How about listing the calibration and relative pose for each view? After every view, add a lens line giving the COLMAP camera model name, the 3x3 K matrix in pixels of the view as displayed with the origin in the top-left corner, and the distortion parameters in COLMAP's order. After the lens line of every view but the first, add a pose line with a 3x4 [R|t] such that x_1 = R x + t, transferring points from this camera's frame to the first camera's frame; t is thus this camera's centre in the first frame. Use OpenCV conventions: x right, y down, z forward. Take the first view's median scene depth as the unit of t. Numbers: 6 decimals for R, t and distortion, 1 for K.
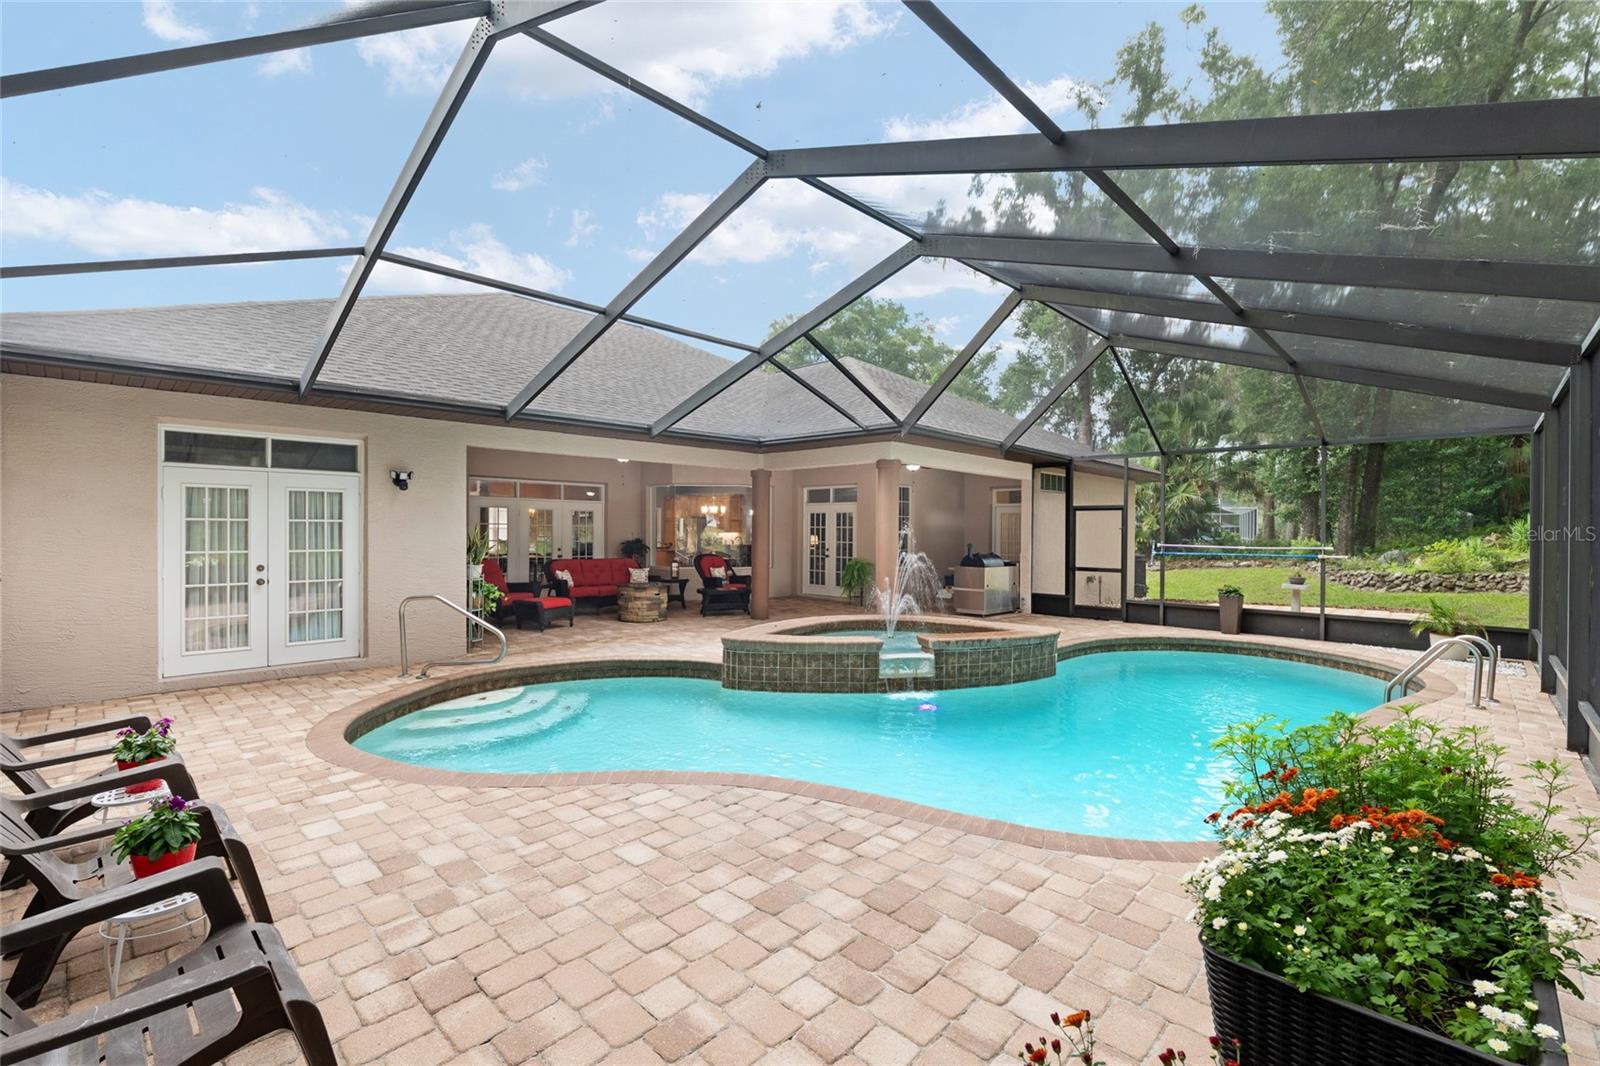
lens RADIAL K [[691.8, 0, 810.0], [0, 691.8, 532.2], [0, 0, 1]] dist [-0.003066, -0.001010]
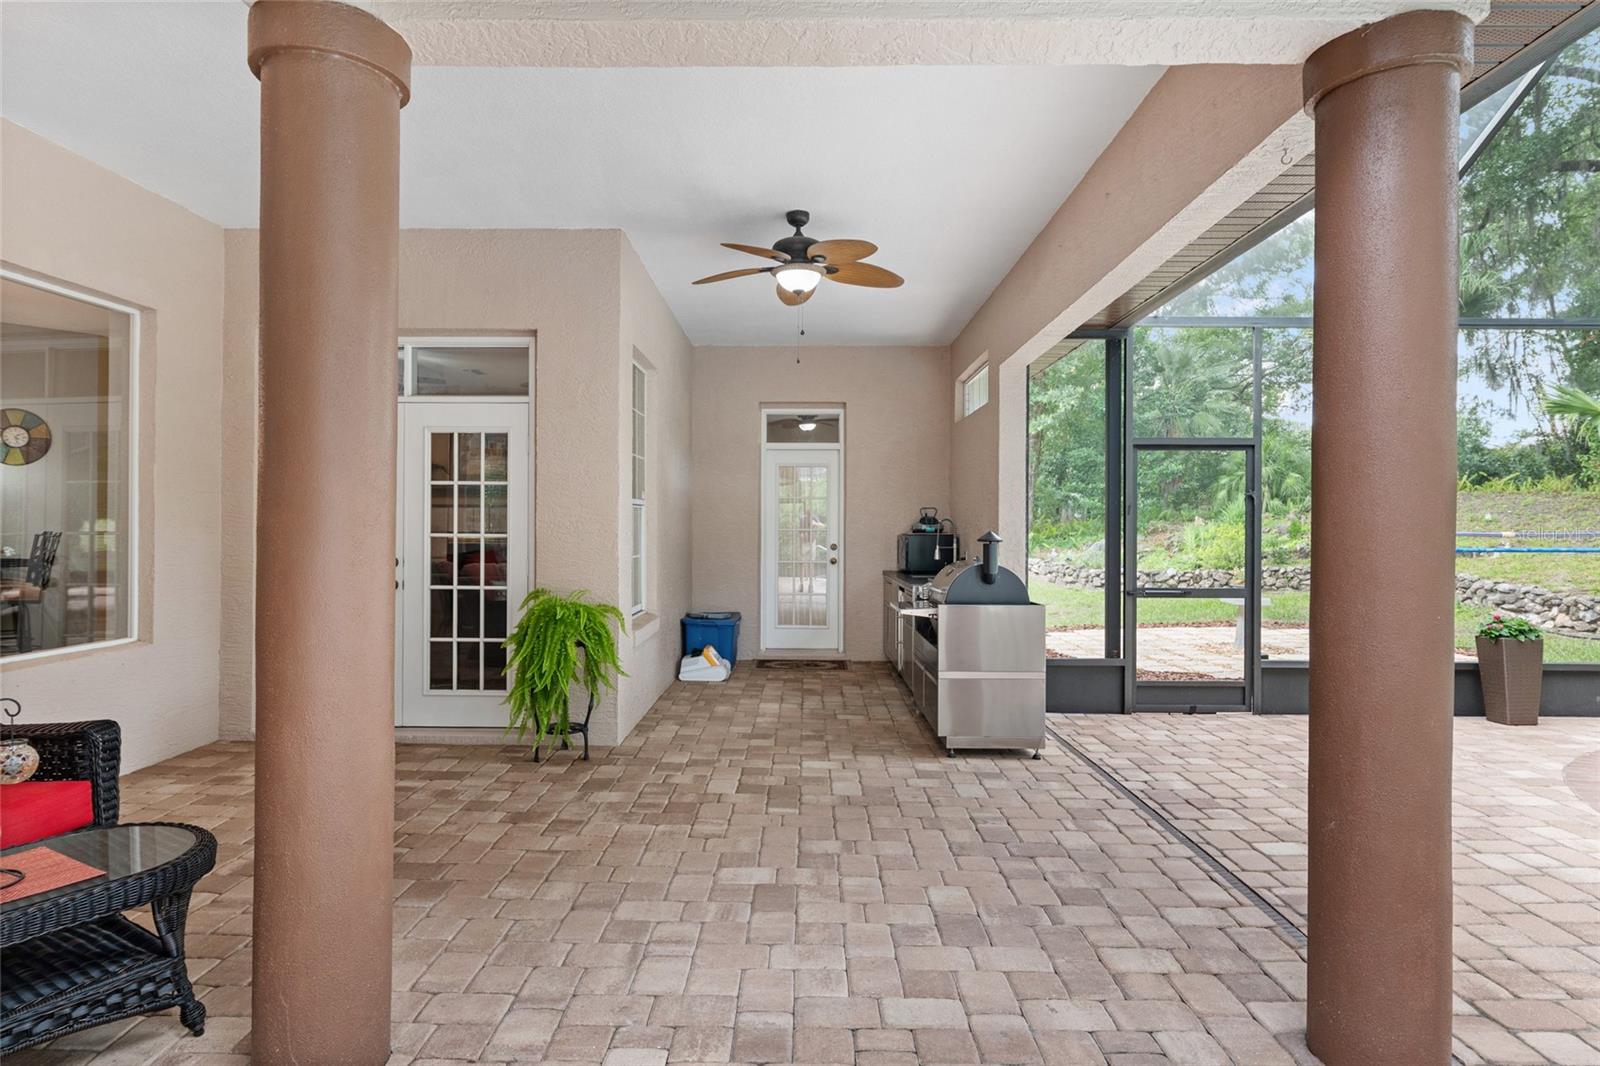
lens RADIAL K [[895.1, 0, 796.0], [0, 895.1, 529.1], [0, 0, 1]] dist [-0.002930, 0.000277]
pose [[0.745992, -0.004313, 0.665941, -0.198149], [0.001186, 0.999986, 0.005148, 0.020902], [-0.665954, -0.003051, 0.745986, 1.264380]]
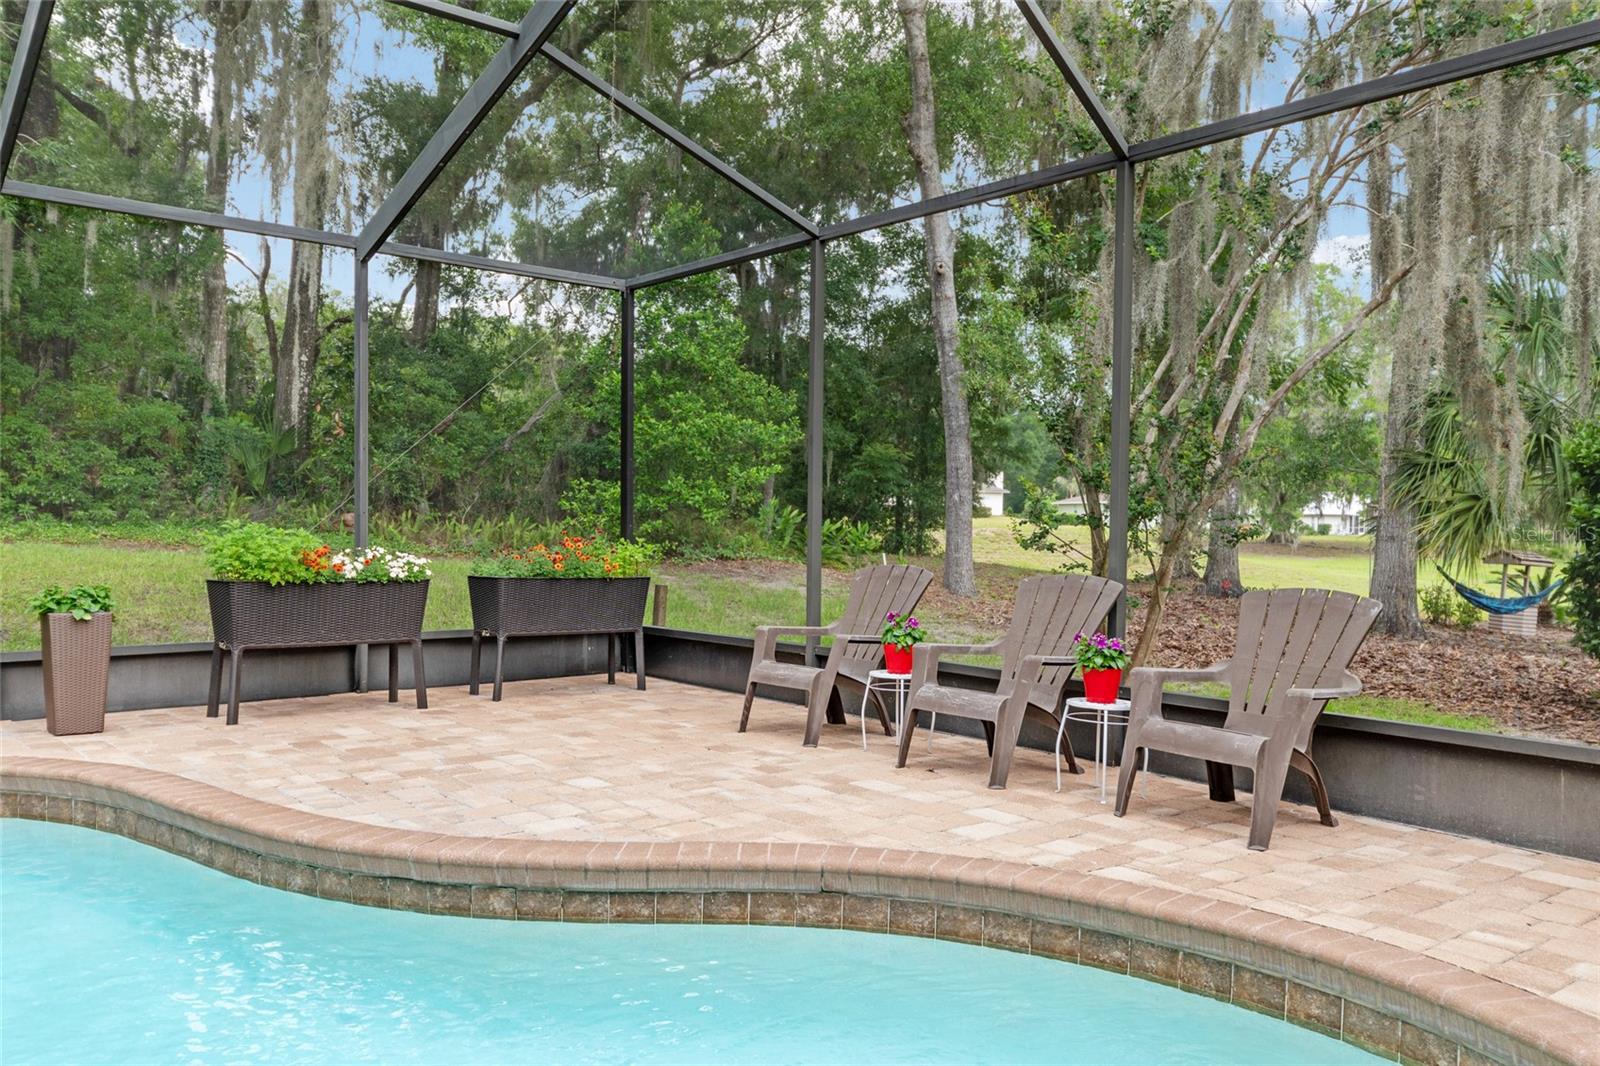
lens RADIAL K [[1217.5, 0, 801.5], [0, 1217.5, 538.2], [0, 0, 1]] dist [-0.003034, 0.005303]
pose [[-0.991944, -0.022256, 0.124706, -0.295097], [-0.020723, 0.999693, 0.013580, 0.051643], [-0.124970, 0.010887, -0.992101, 1.049883]]
